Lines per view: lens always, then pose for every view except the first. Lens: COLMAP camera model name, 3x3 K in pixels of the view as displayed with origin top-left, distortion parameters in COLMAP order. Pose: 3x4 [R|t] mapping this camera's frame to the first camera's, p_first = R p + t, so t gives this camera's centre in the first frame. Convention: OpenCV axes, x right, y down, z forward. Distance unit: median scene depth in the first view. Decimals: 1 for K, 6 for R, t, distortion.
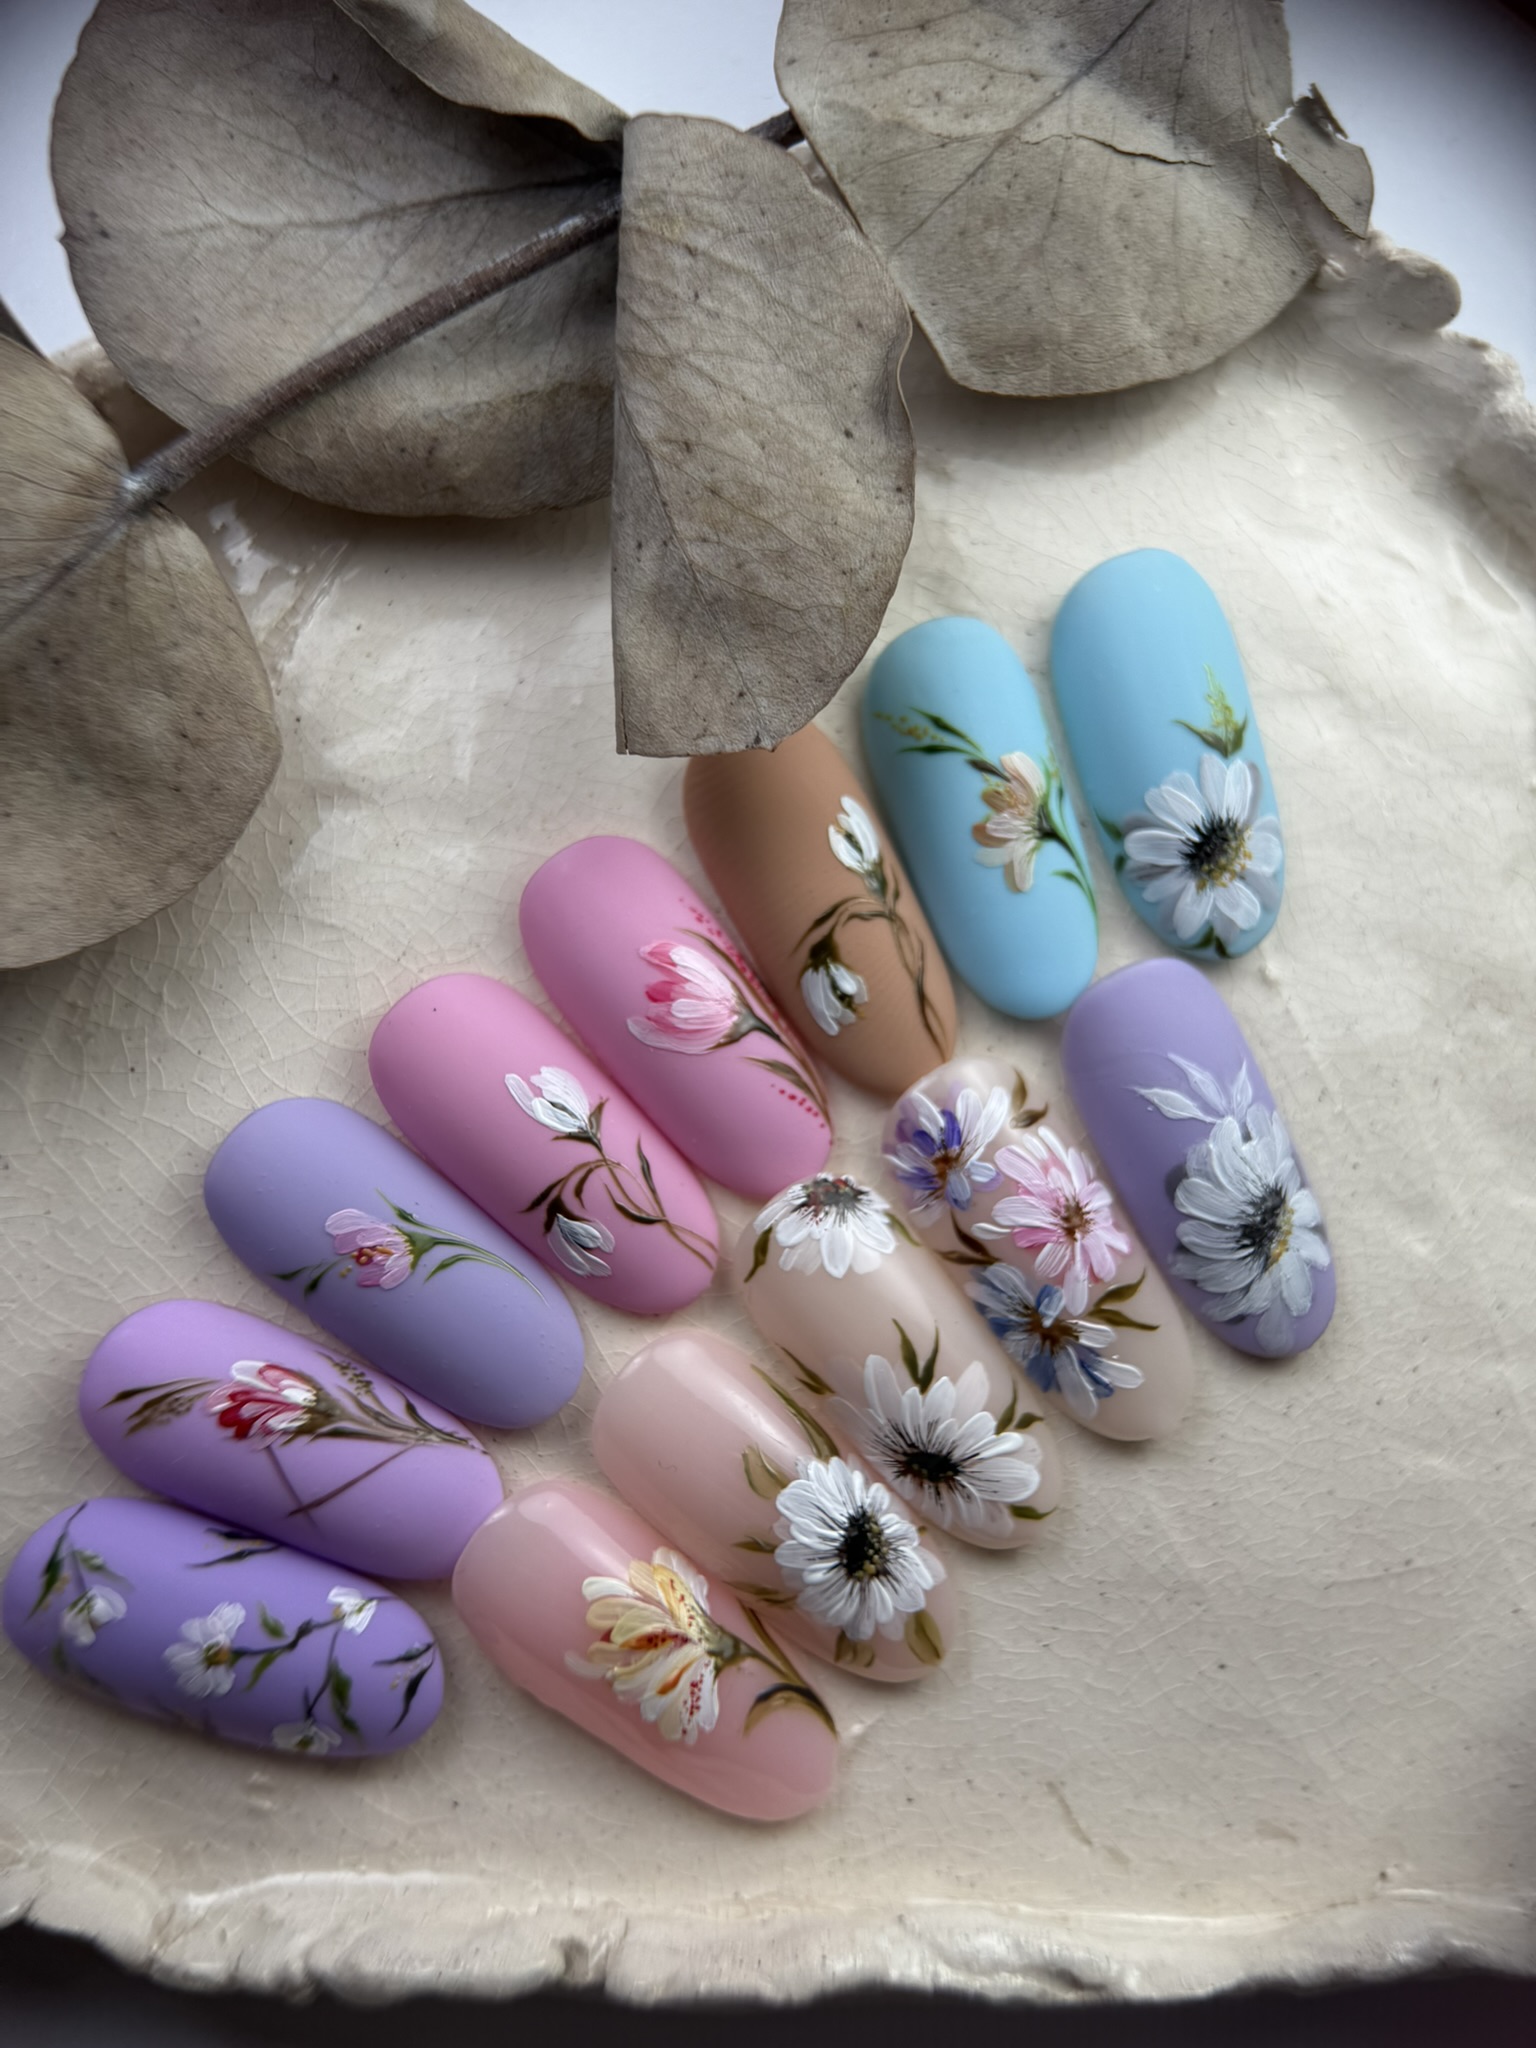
lens RADIAL K [[2094.1, 0, 768.0], [0, 2094.1, 1024.0], [0, 0, 1]] dist [0.249721, -0.234907]
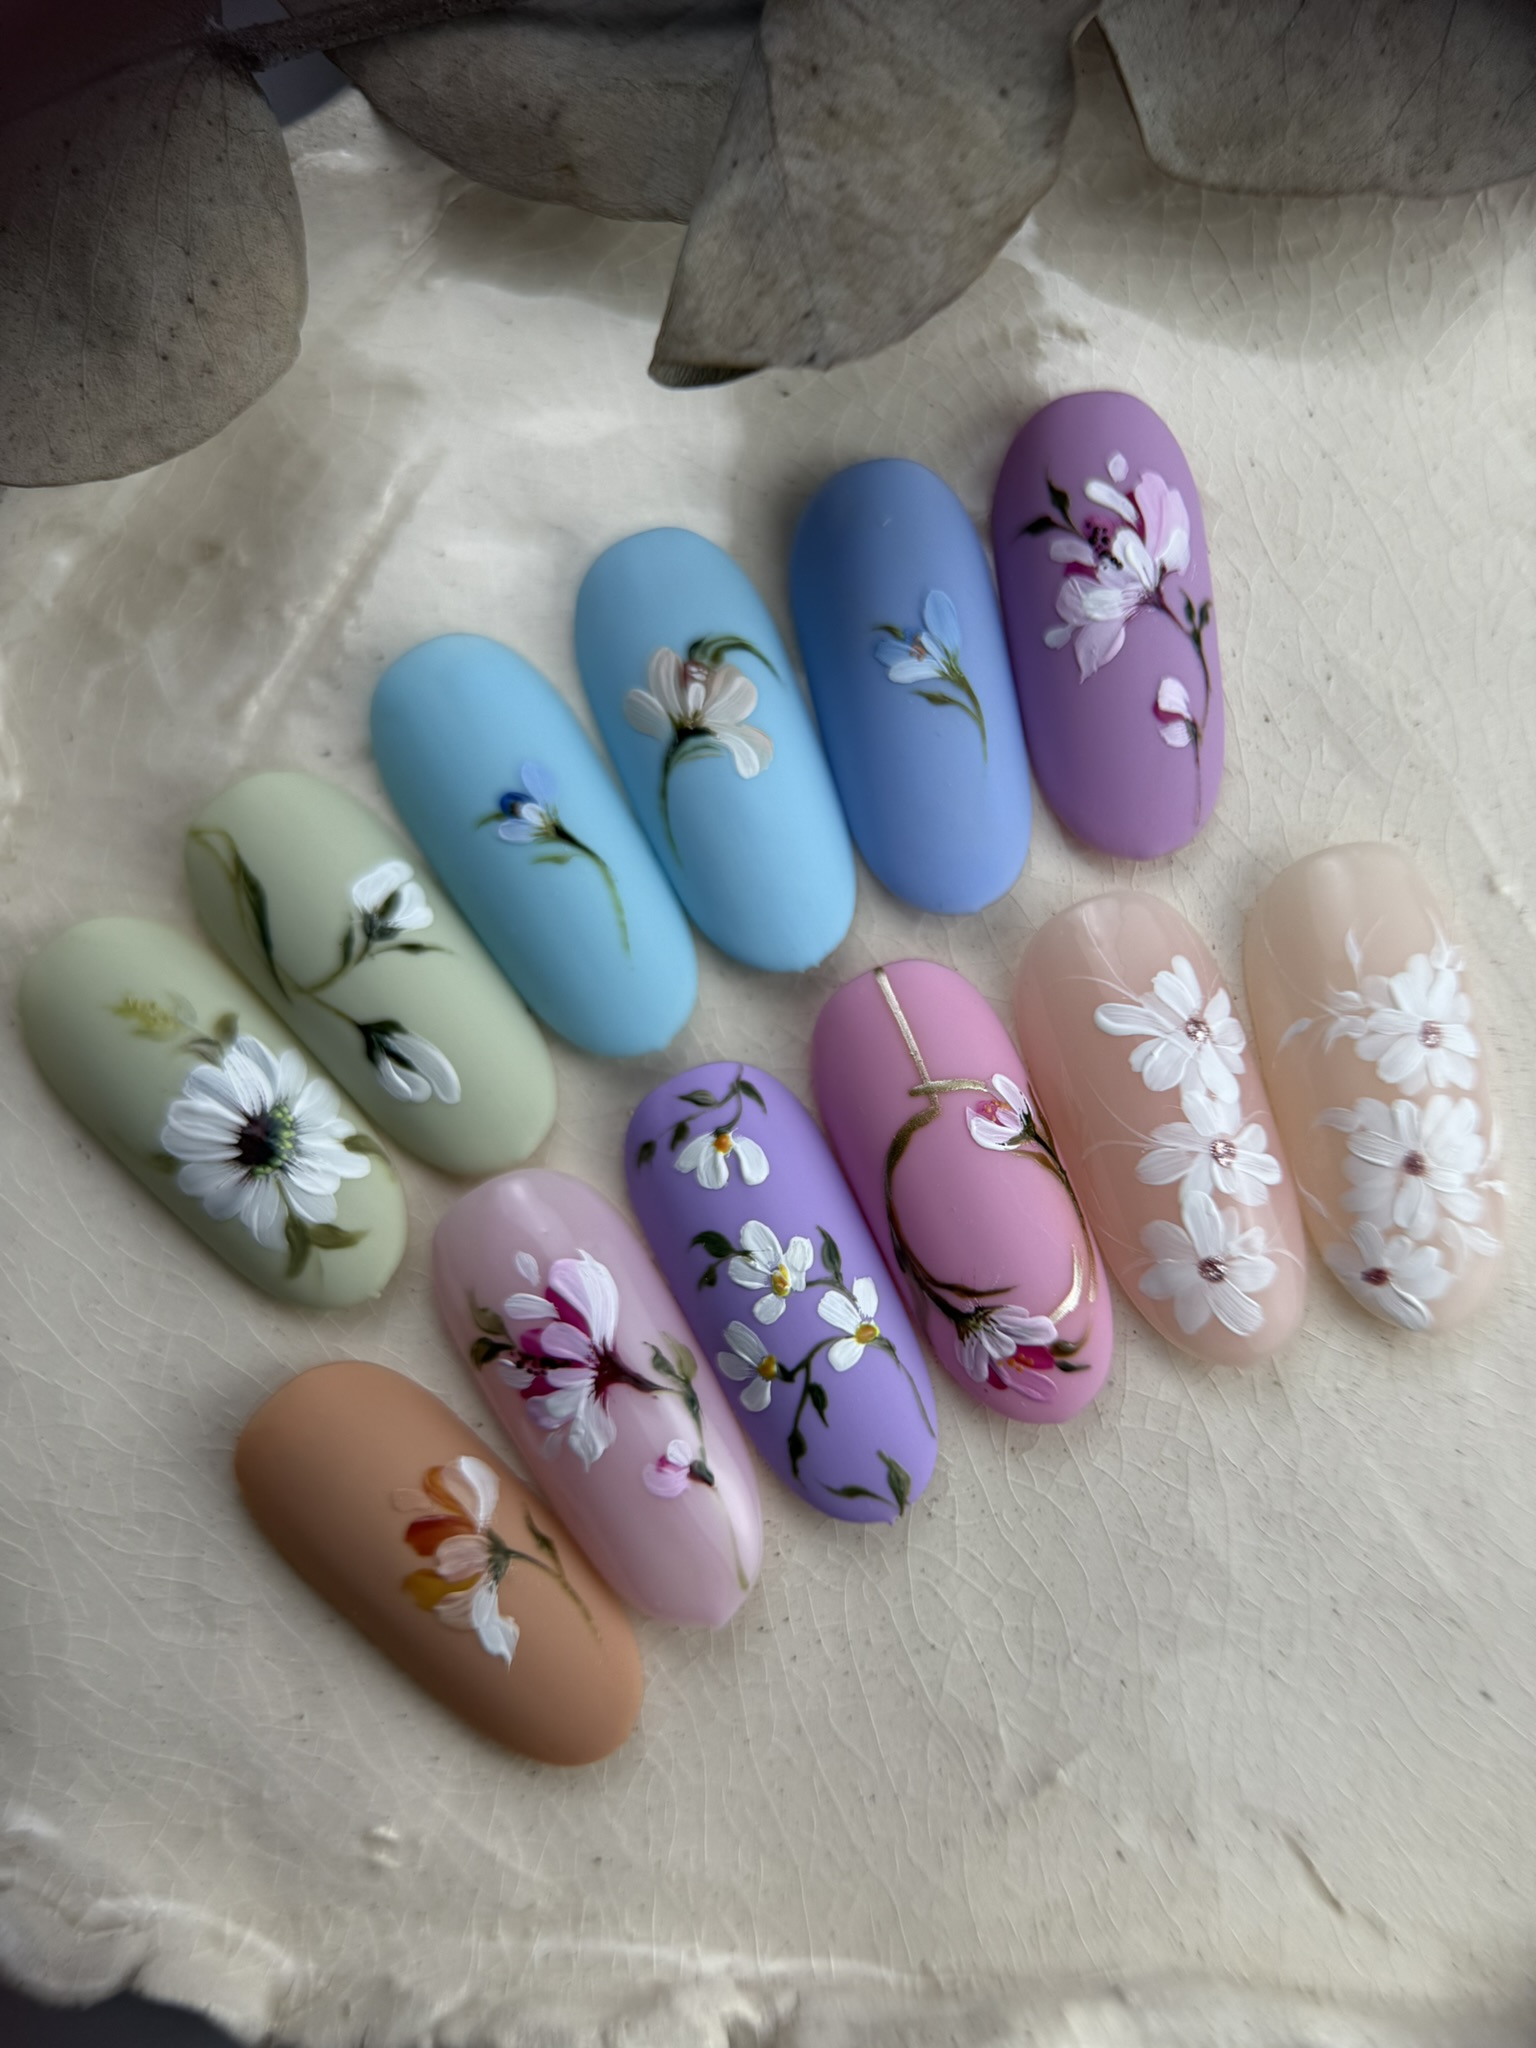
lens RADIAL K [[2094.1, 0, 768.0], [0, 2094.1, 1024.0], [0, 0, 1]] dist [0.249721, -0.234907]
pose [[0.958986, 0.189213, -0.211057, 0.201987], [-0.253652, 0.905187, -0.341024, 0.383164], [0.126520, 0.380572, 0.916056, 0.328853]]
